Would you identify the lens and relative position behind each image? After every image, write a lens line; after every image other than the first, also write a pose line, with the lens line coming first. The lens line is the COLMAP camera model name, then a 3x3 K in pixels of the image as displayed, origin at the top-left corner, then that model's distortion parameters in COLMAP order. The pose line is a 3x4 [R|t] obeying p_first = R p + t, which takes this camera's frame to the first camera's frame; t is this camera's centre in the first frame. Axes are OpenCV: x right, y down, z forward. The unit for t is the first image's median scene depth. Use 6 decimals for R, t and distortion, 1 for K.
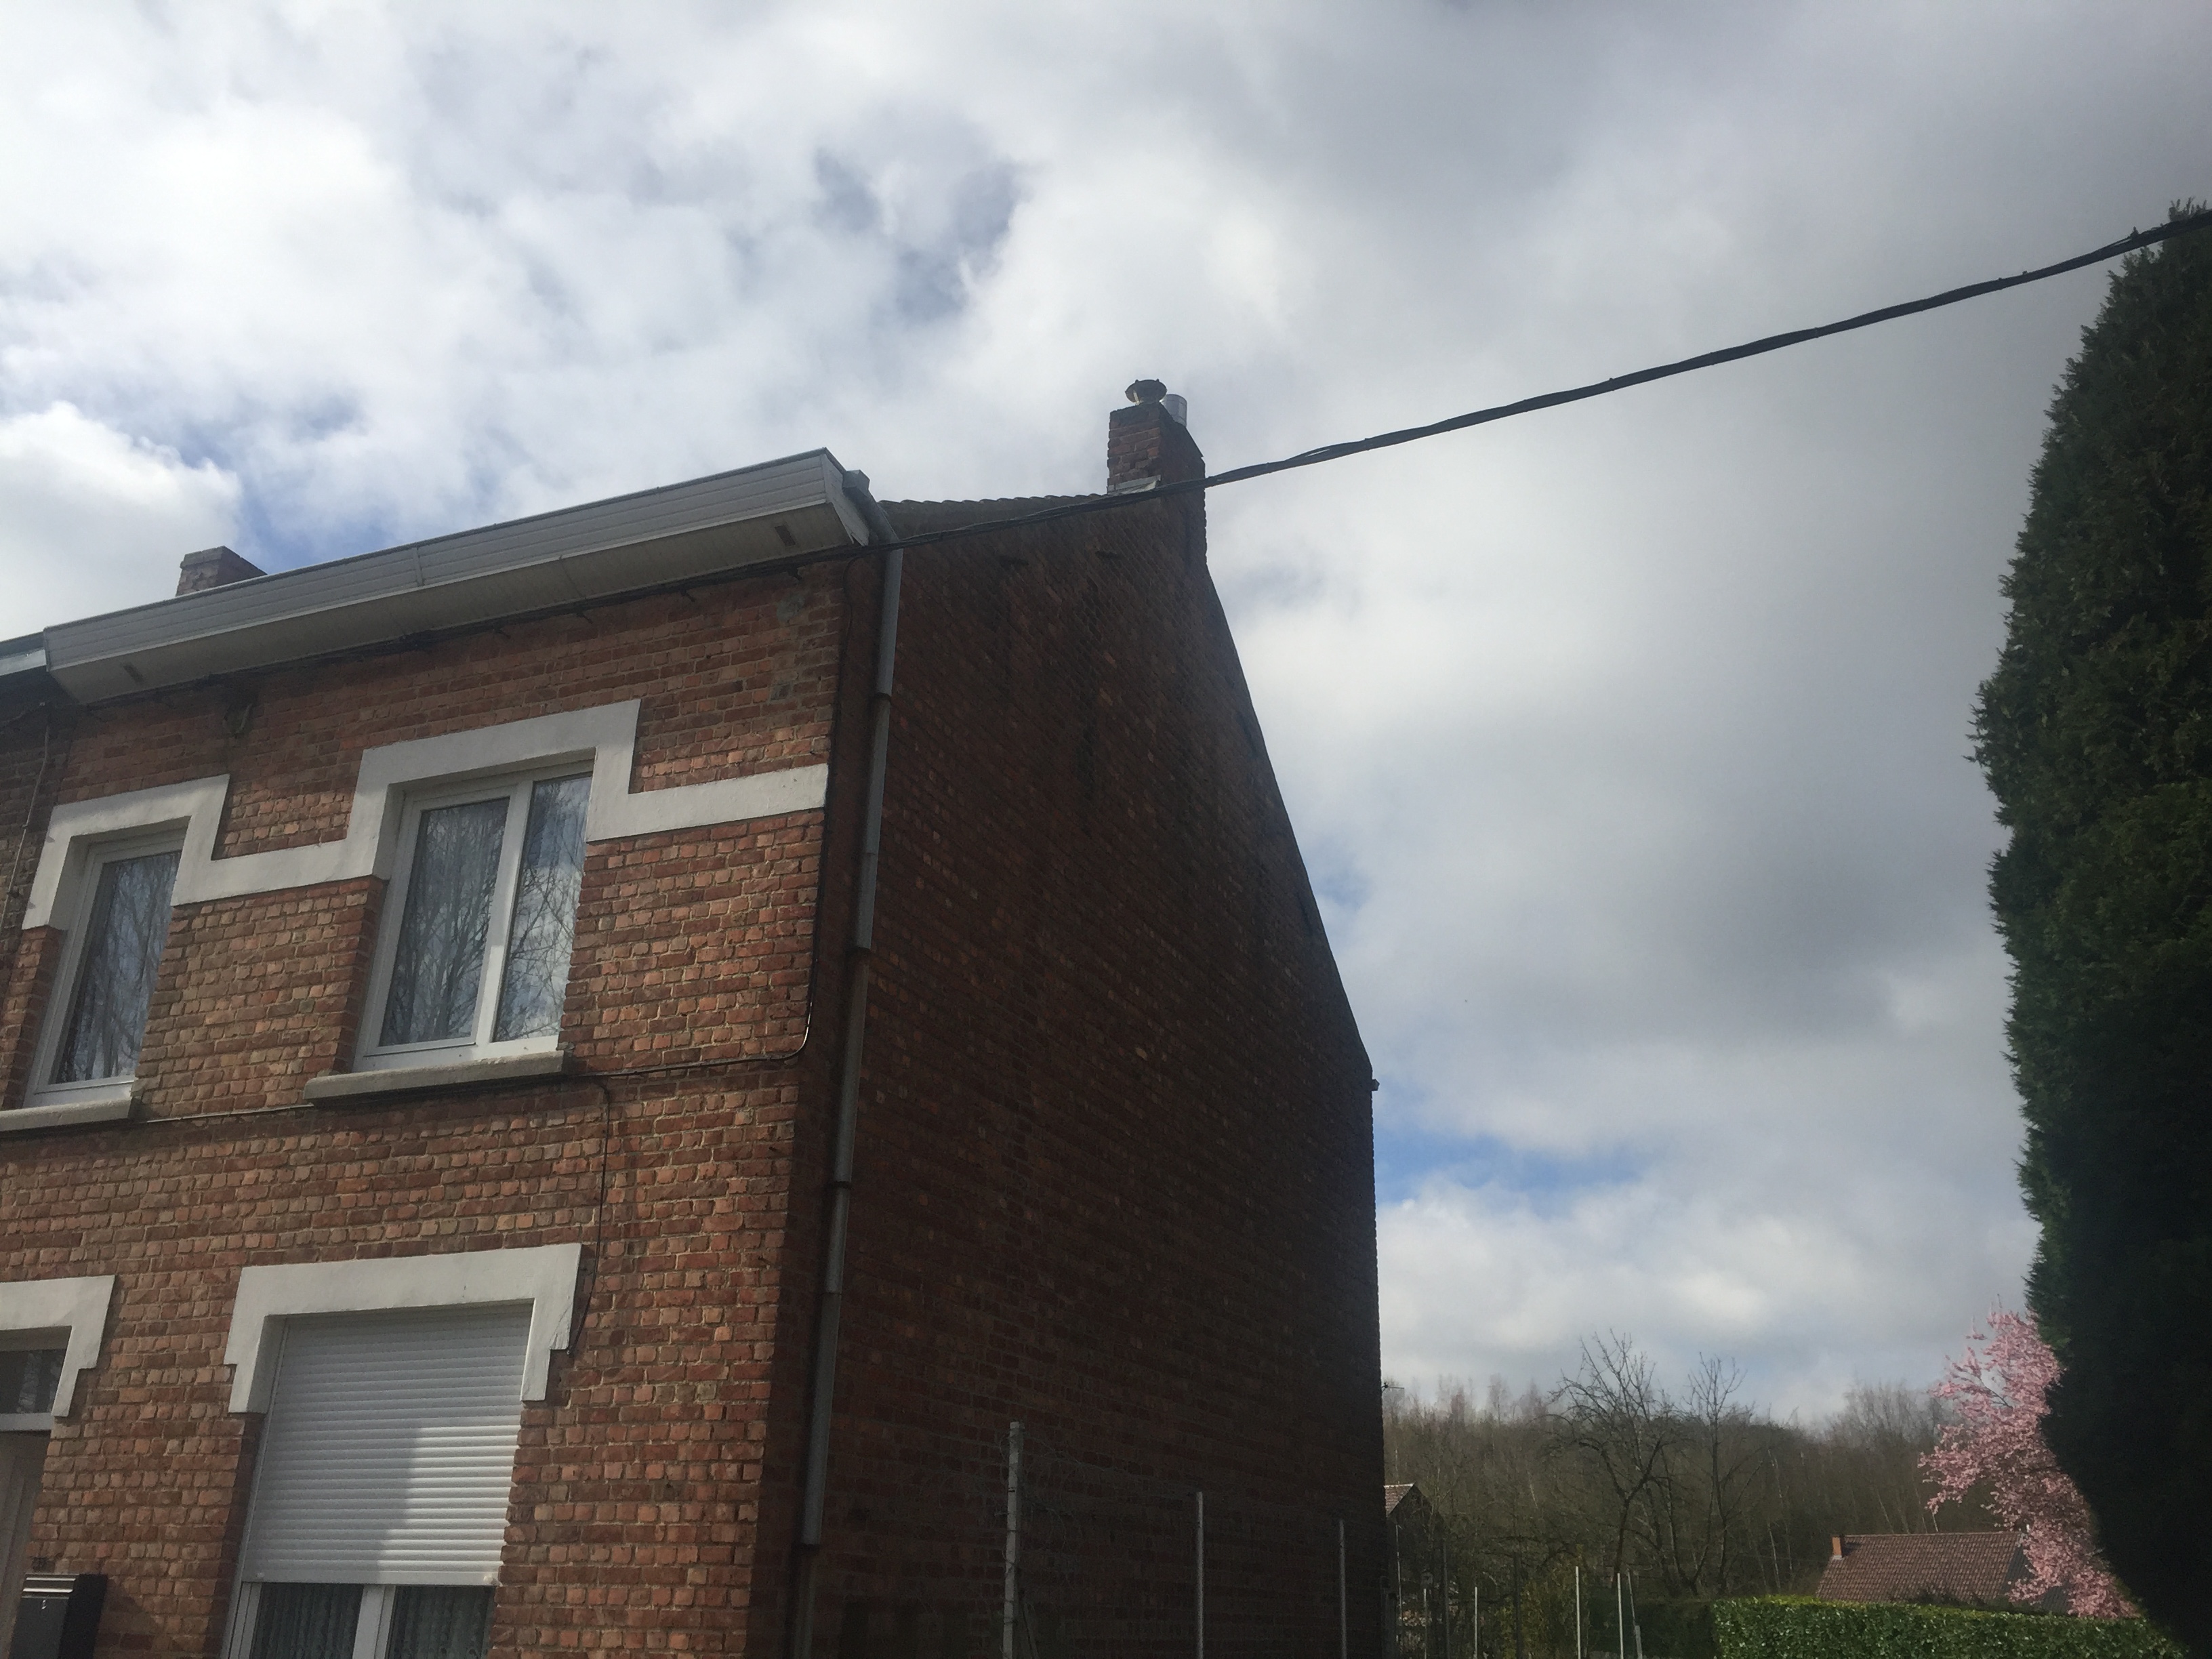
lens RADIAL K [[1897.8, 0, 1128.3], [0, 1897.8, 851.6], [0, 0, 1]] dist [0.103956, -0.147104]
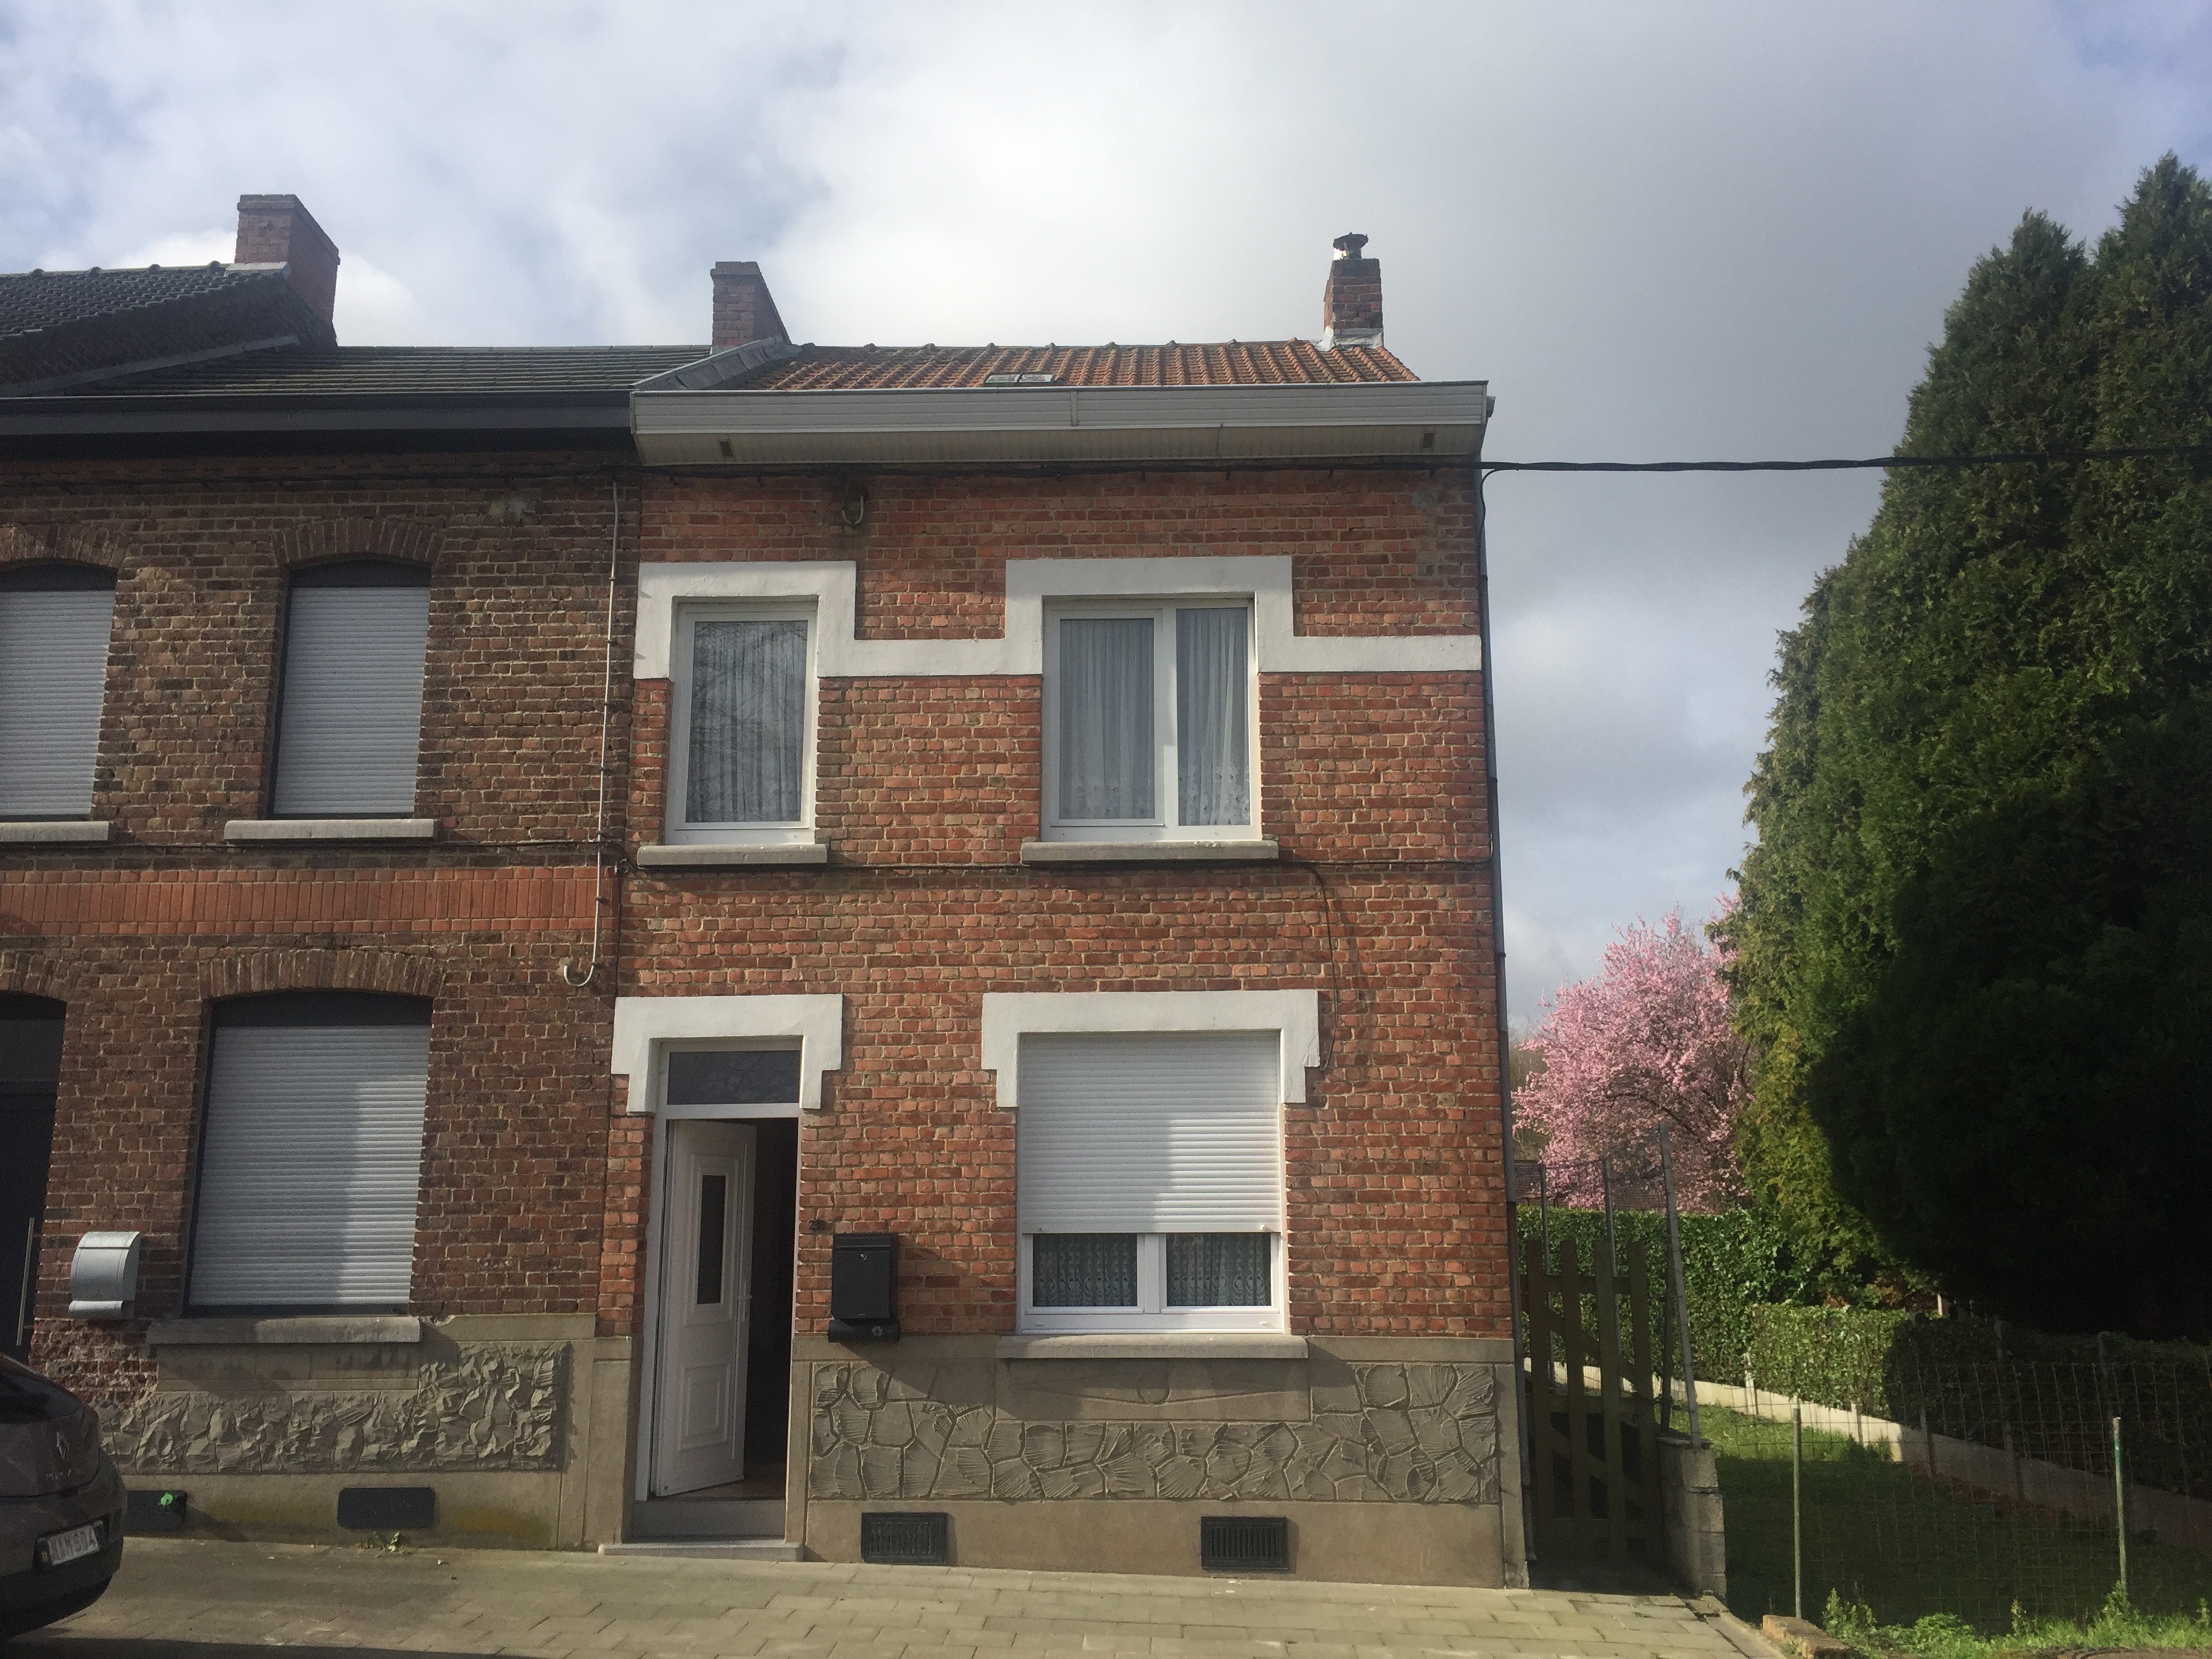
lens RADIAL K [[1897.8, 0, 1126.5], [0, 1897.8, 844.6], [0, 0, 1]] dist [0.103956, -0.147104]
pose [[0.929120, 0.044483, 0.367093, -0.834591], [-0.111263, 0.980363, 0.162813, -0.089096], [-0.352643, -0.192117, 0.915824, -0.137450]]
